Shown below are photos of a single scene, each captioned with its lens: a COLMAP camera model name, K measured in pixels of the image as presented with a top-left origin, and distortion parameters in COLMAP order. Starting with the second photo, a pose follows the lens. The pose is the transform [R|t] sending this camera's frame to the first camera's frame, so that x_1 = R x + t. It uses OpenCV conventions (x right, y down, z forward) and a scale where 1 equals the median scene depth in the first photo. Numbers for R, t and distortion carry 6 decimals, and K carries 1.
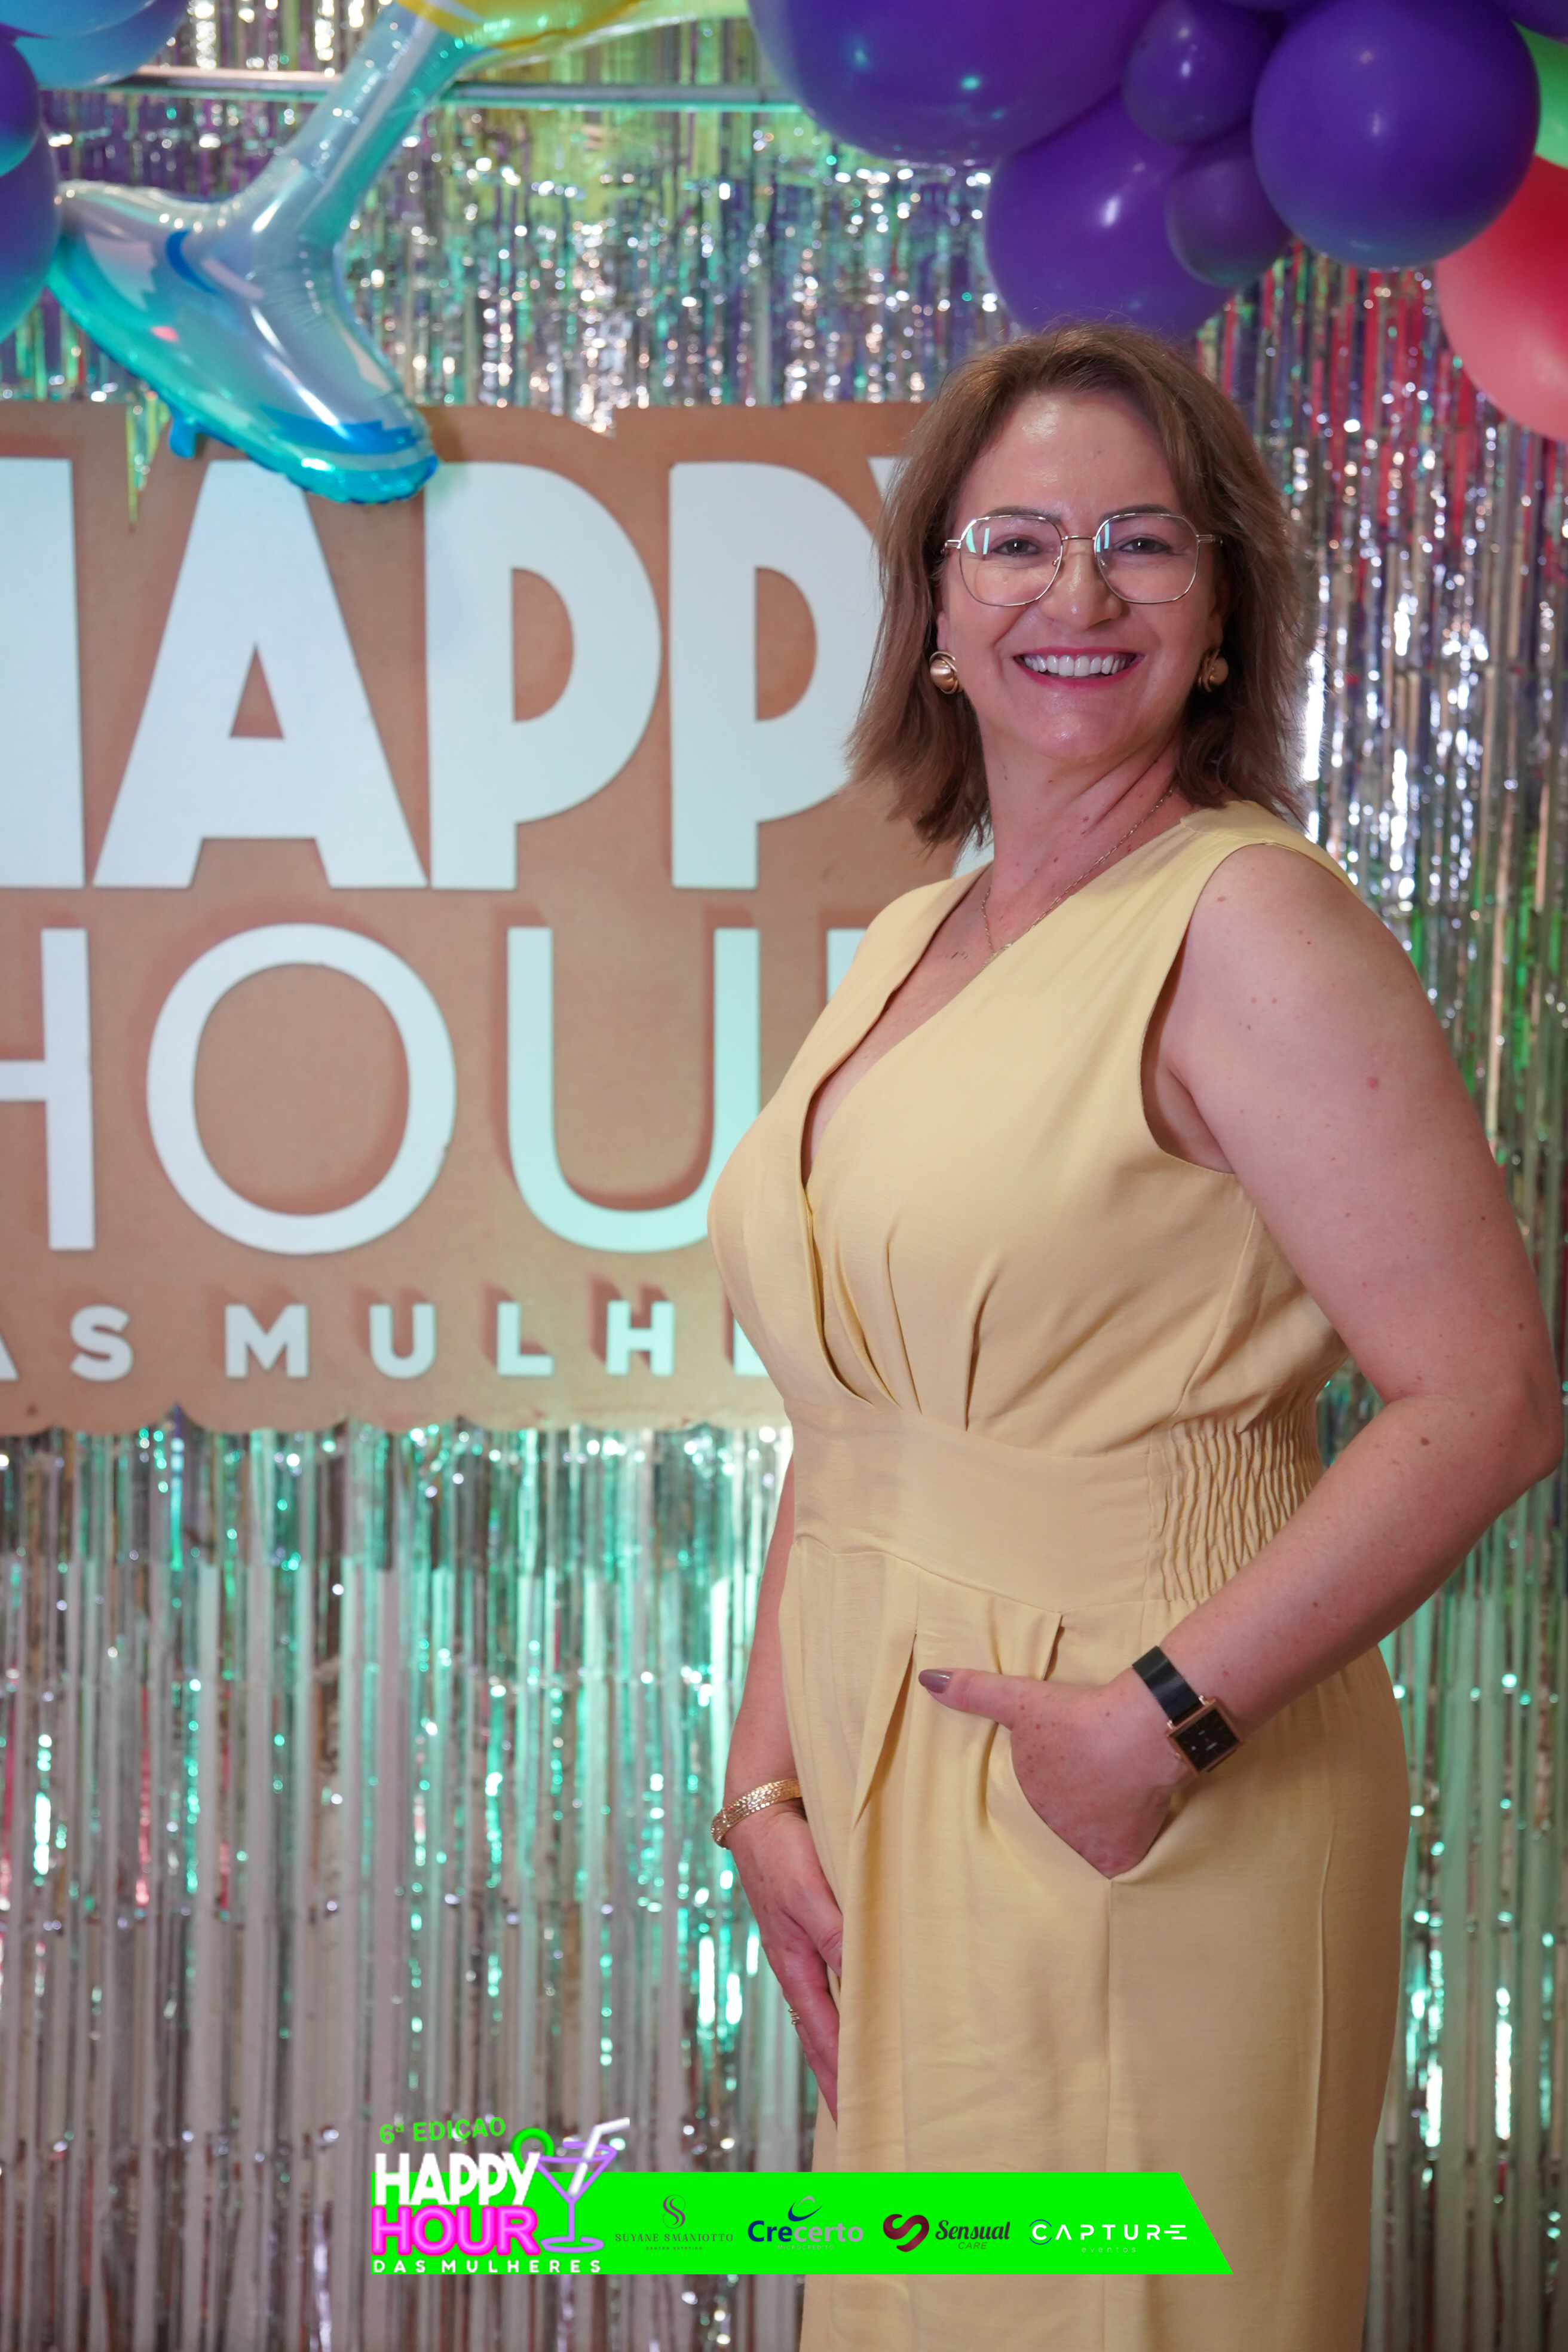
lens RADIAL K [[3942.9, 0, 773.1], [0, 3942.9, 1192.9], [0, 0, 1]] dist [0.373625, 0.000000]
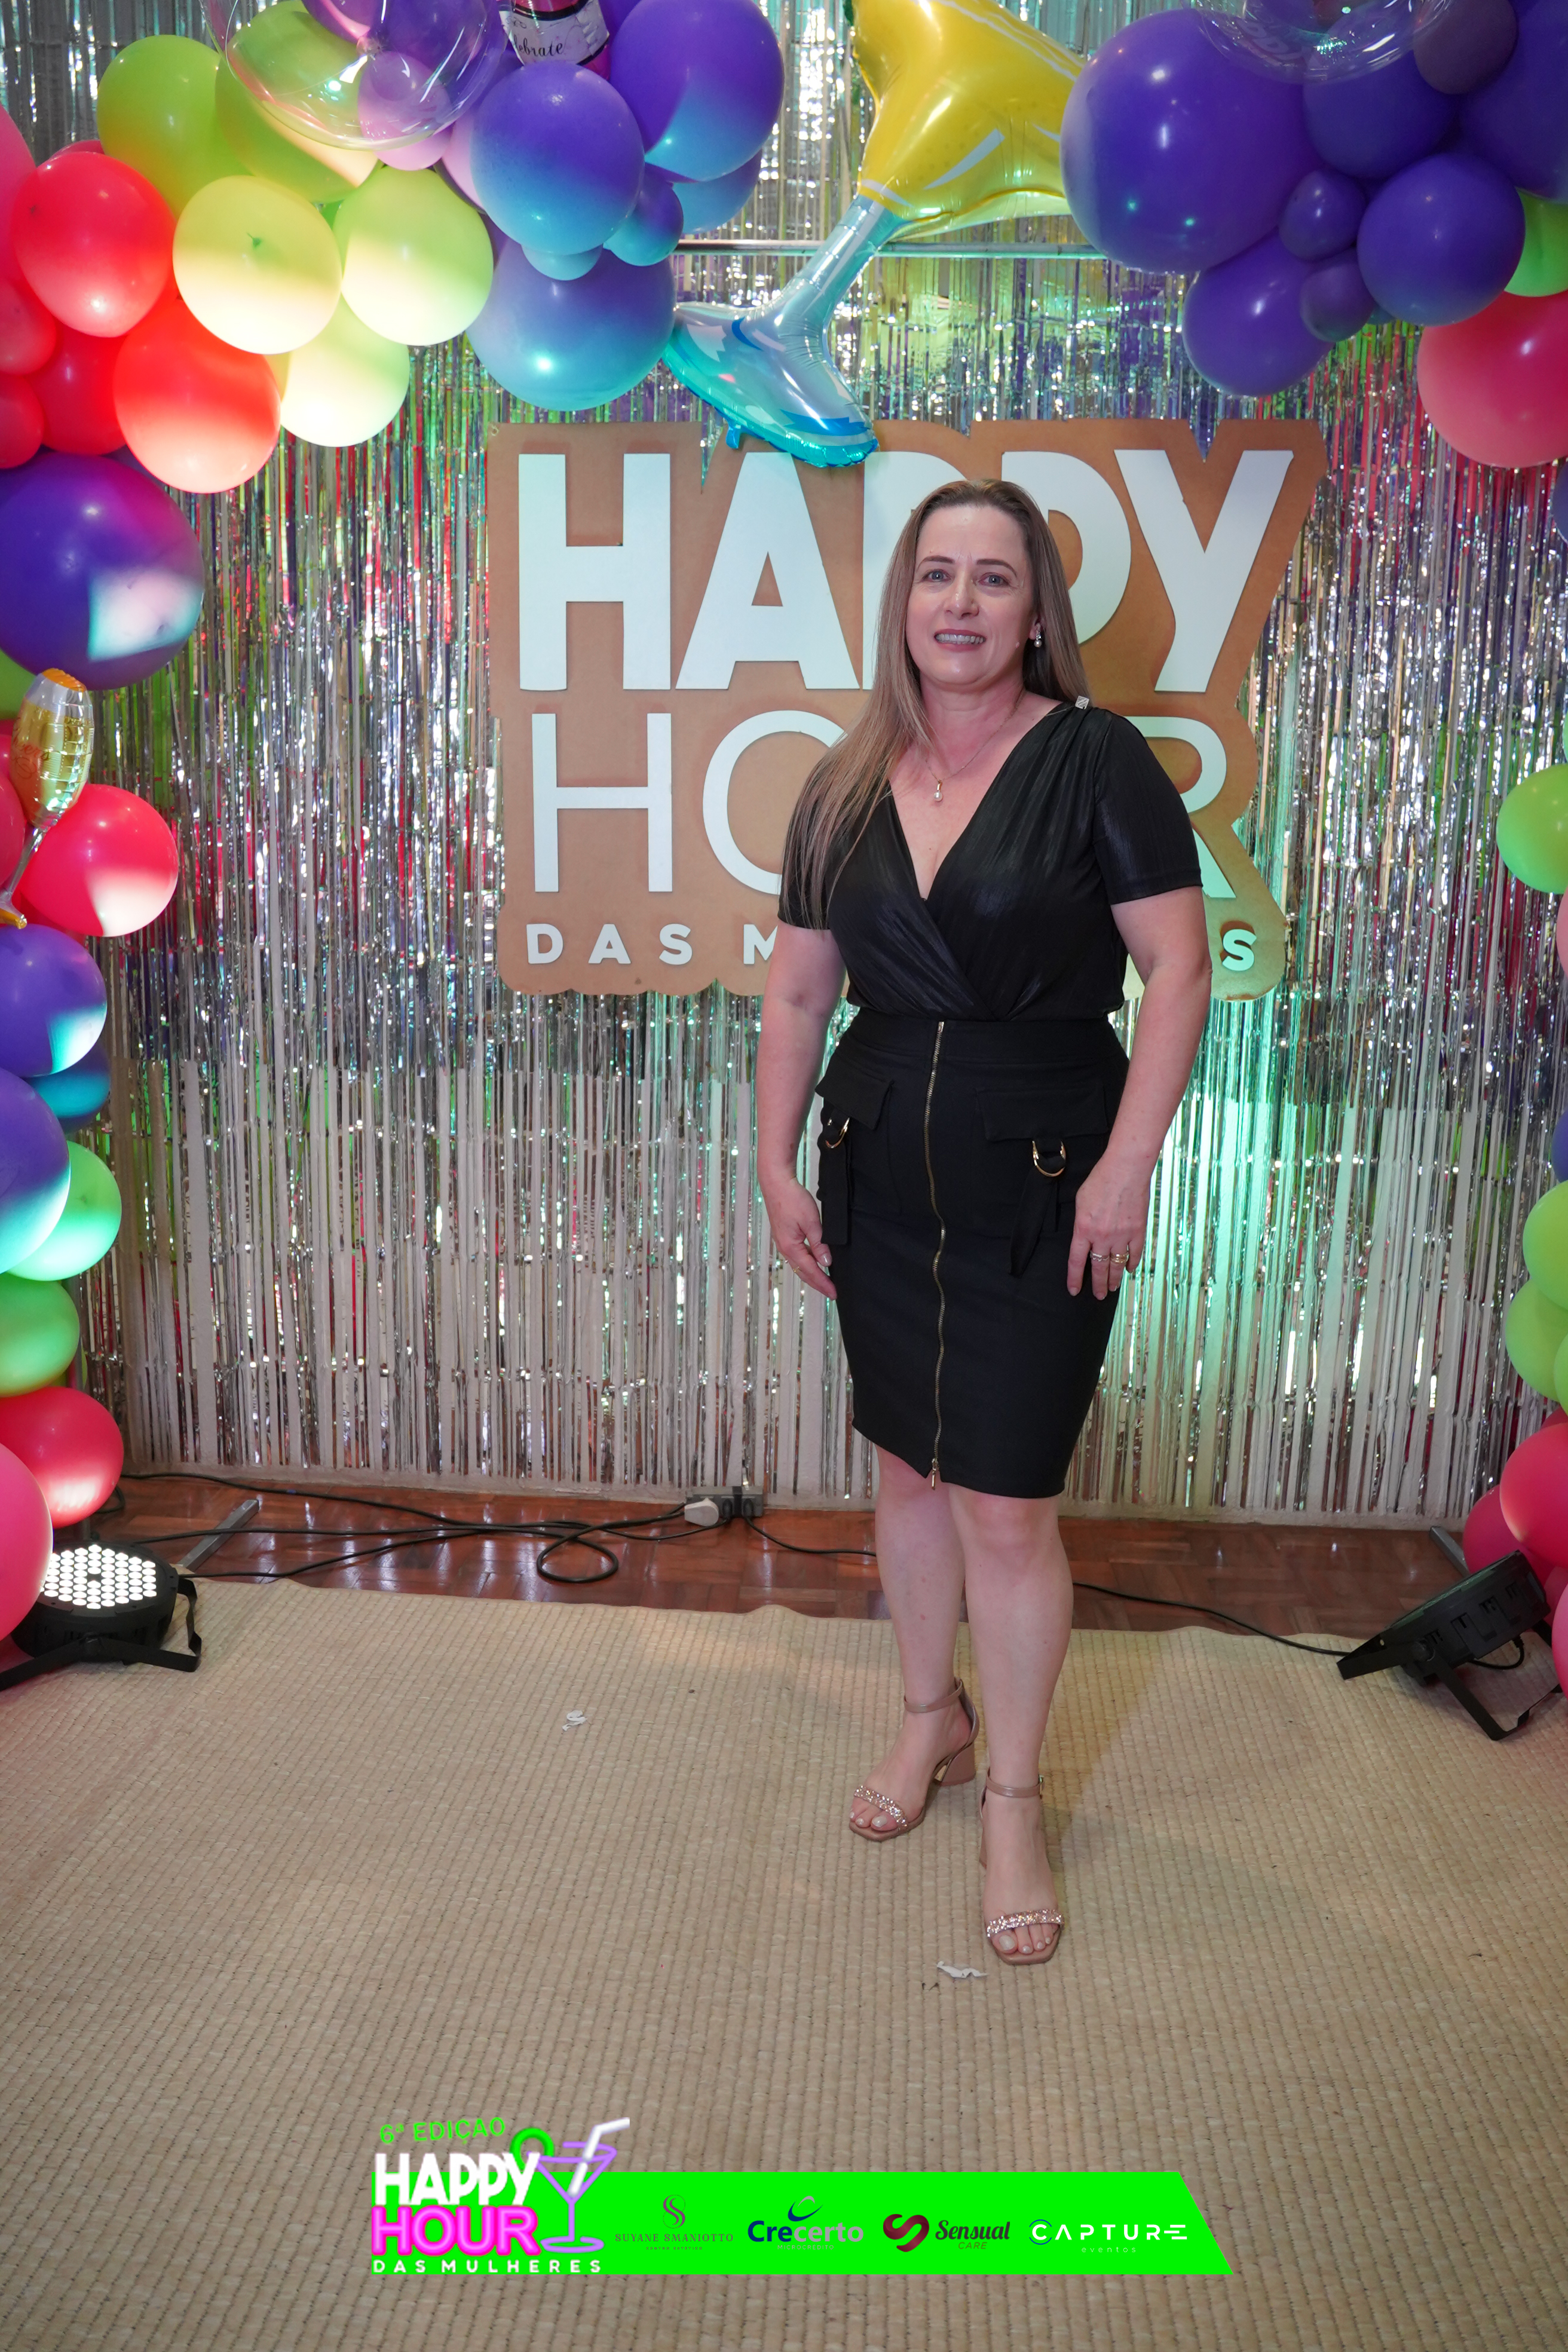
lens RADIAL K [[1855.9, 0, 787.2], [0, 1855.9, 1171.1], [0, 0, 1]] dist [-0.107469, 0.065455]
pose [[0.998824, 0.016072, -0.045752, -0.078628], [-0.011926, 0.995917, 0.089487, 0.065193], [0.047003, -0.088836, 0.994937, 0.156346]]
